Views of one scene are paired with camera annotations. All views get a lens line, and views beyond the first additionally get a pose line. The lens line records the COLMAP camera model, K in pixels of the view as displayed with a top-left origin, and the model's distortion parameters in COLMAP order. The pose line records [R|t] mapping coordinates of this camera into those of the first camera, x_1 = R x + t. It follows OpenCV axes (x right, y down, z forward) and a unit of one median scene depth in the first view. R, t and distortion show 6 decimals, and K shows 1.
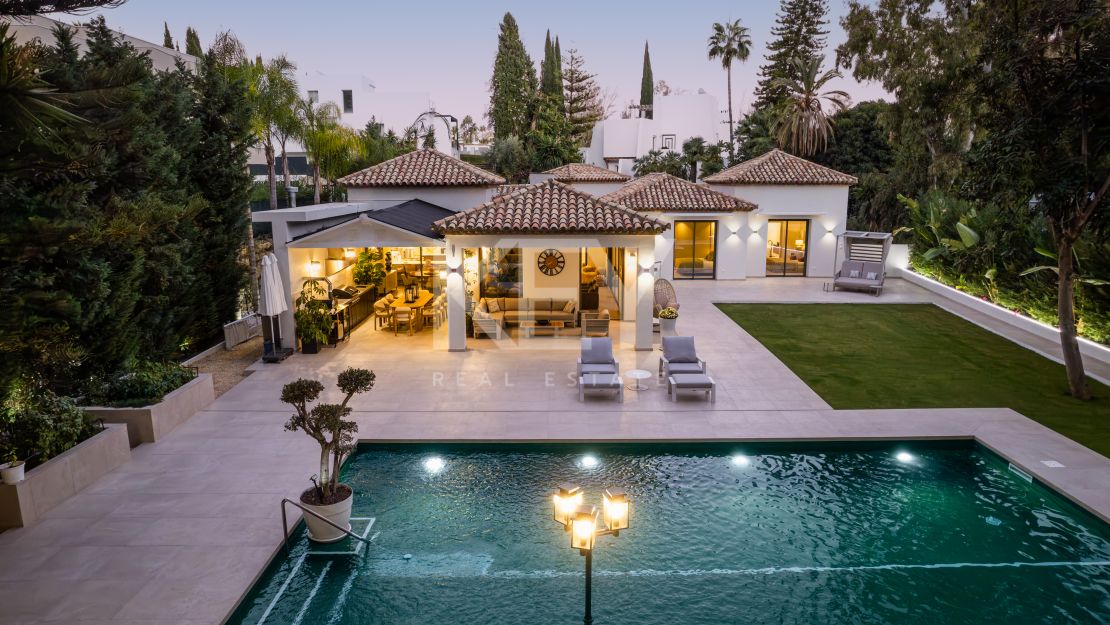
lens RADIAL K [[716.1, 0, 569.4], [0, 716.1, 310.2], [0, 0, 1]] dist [-0.006924, 0.001625]
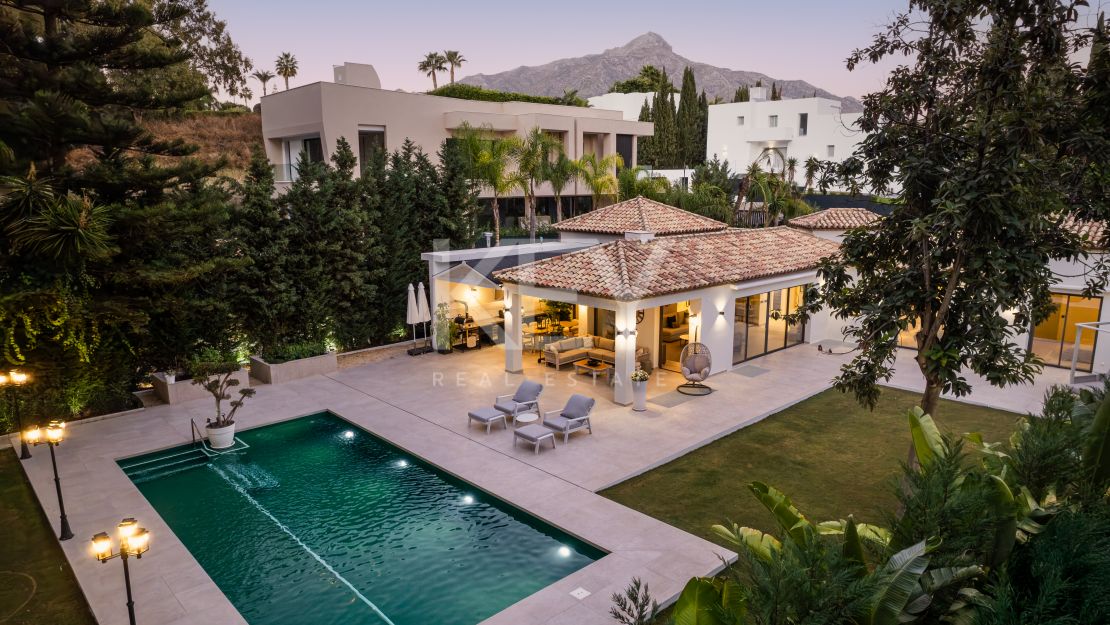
lens RADIAL K [[716.1, 0, 569.4], [0, 716.1, 310.2], [0, 0, 1]] dist [-0.006924, 0.001625]
pose [[0.690451, 0.135571, -0.710562, 0.477970], [-0.134107, 0.989243, 0.058430, -0.082894], [0.710839, 0.054949, 0.701205, 0.096644]]
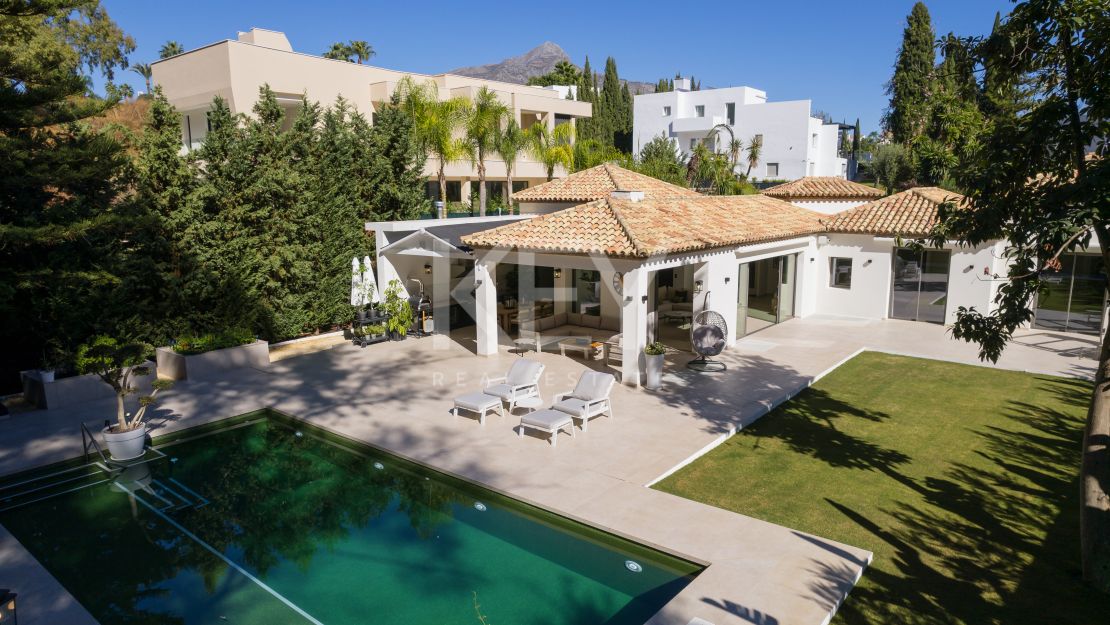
lens RADIAL K [[711.7, 0, 567.5], [0, 711.7, 314.9], [0, 0, 1]] dist [-0.056490, 0.080761]
pose [[0.780084, 0.113993, -0.615203, 0.353016], [-0.114200, 0.992687, 0.039132, -0.036145], [0.615165, 0.039730, 0.787397, 0.131091]]
